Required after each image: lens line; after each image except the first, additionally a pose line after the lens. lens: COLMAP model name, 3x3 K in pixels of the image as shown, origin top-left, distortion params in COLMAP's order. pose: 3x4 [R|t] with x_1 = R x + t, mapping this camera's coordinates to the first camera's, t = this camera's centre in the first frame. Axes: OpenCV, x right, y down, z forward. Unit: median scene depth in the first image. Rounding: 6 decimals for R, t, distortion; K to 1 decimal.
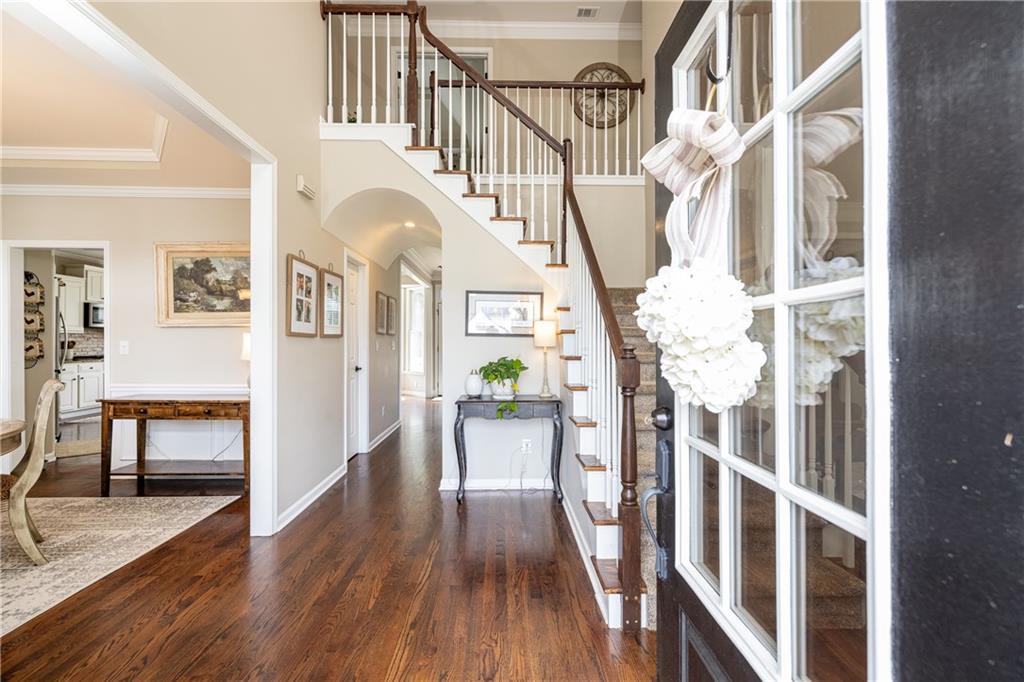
lens RADIAL K [[437.7, 0, 508.1], [0, 437.7, 336.3], [0, 0, 1]] dist [-0.000441, -0.000078]
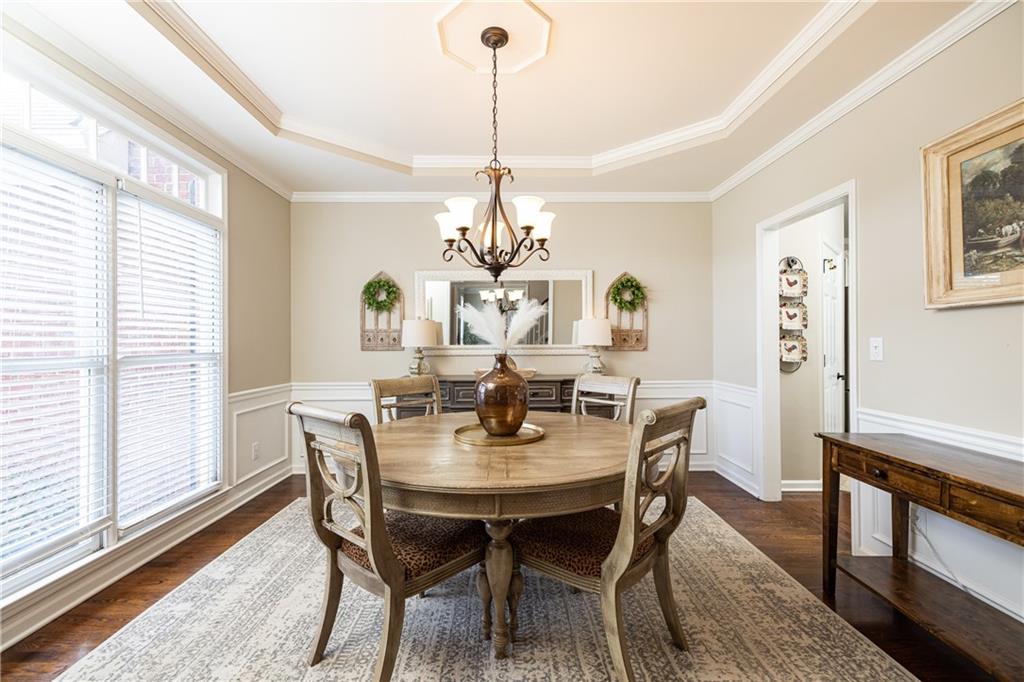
lens RADIAL K [[434.6, 0, 510.6], [0, 434.6, 343.5], [0, 0, 1]] dist [0.002827, 0.000014]
pose [[-0.002058, 0.001862, -0.999996, -0.319418], [0.011156, 0.999936, 0.001839, 0.012923], [0.999936, -0.011152, -0.002079, 0.562317]]
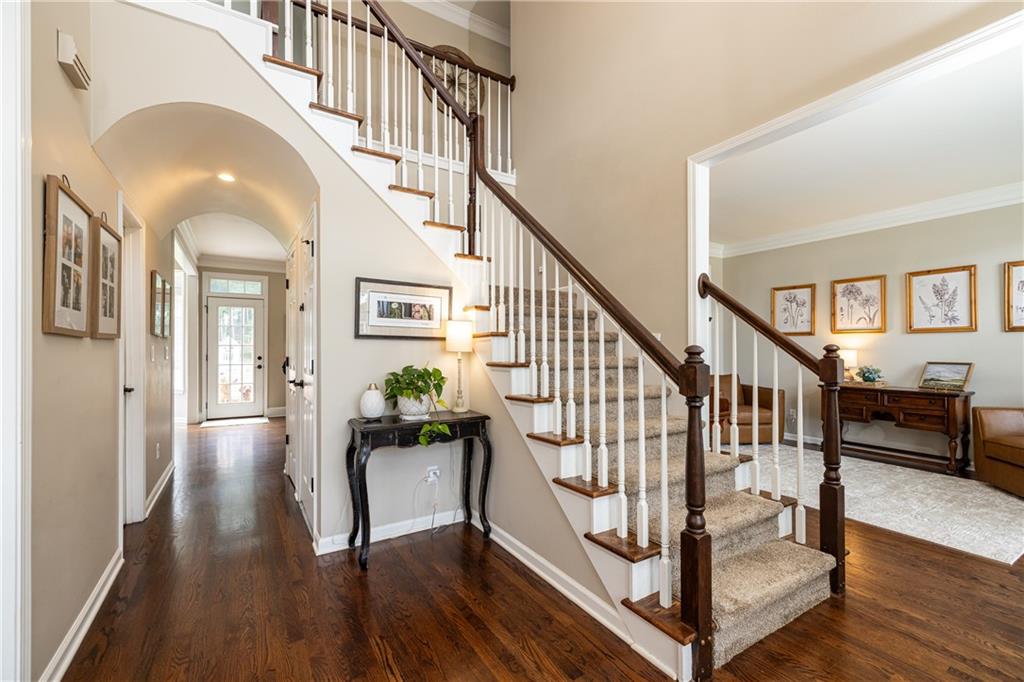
lens RADIAL K [[434.6, 0, 510.6], [0, 434.6, 343.5], [0, 0, 1]] dist [0.002827, 0.000014]
pose [[0.858832, 0.003643, 0.512244, -0.249230], [-0.003978, 0.999992, -0.000441, 0.006918], [-0.512241, -0.001659, 0.858840, 0.233094]]
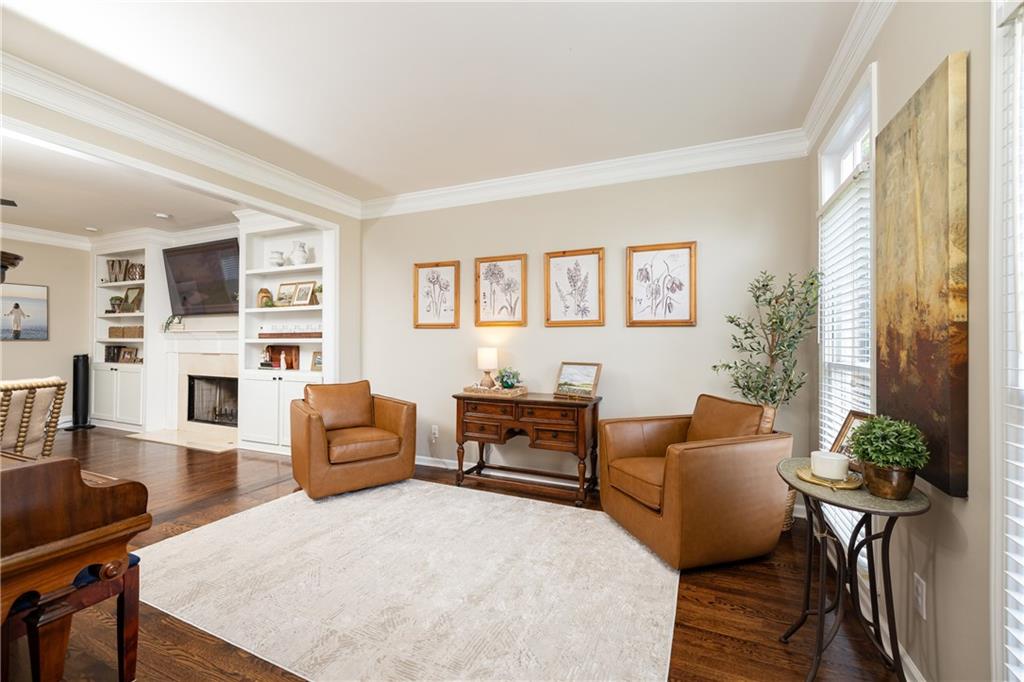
lens RADIAL K [[434.6, 0, 510.6], [0, 434.6, 343.5], [0, 0, 1]] dist [0.002827, 0.000014]
pose [[0.417573, -0.003776, 0.908635, 0.450622], [-0.009355, 0.999921, 0.008455, 0.002892], [-0.908595, -0.012030, 0.417505, 0.380174]]
